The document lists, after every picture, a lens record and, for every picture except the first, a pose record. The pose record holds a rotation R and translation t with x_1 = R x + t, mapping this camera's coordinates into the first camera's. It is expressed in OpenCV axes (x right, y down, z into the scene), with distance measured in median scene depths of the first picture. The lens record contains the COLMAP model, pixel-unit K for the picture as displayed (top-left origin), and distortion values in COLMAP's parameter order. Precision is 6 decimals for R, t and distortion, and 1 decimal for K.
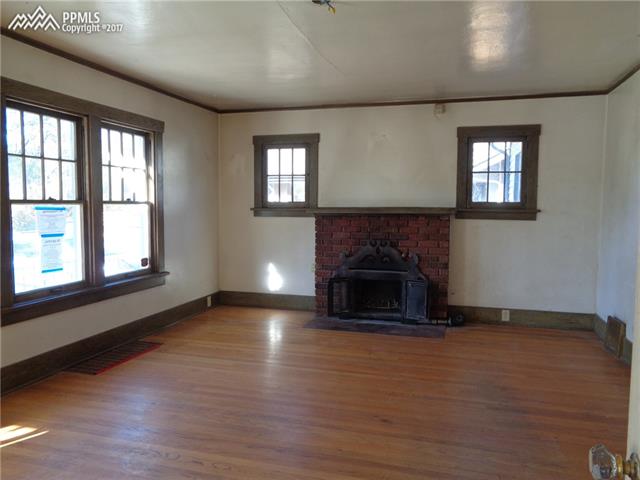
lens RADIAL K [[481.1, 0, 325.8], [0, 481.1, 243.2], [0, 0, 1]] dist [0.004849, -0.013972]
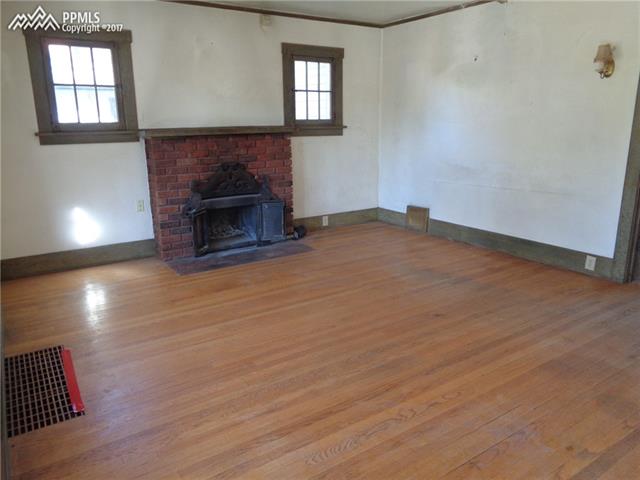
lens RADIAL K [[481.1, 0, 326.0], [0, 481.1, 239.9], [0, 0, 1]] dist [0.004849, -0.013972]
pose [[0.637118, -0.200742, 0.744166, -0.493123], [0.071535, 0.976722, 0.202231, -0.037352], [-0.767440, -0.075611, 0.636647, 0.265111]]
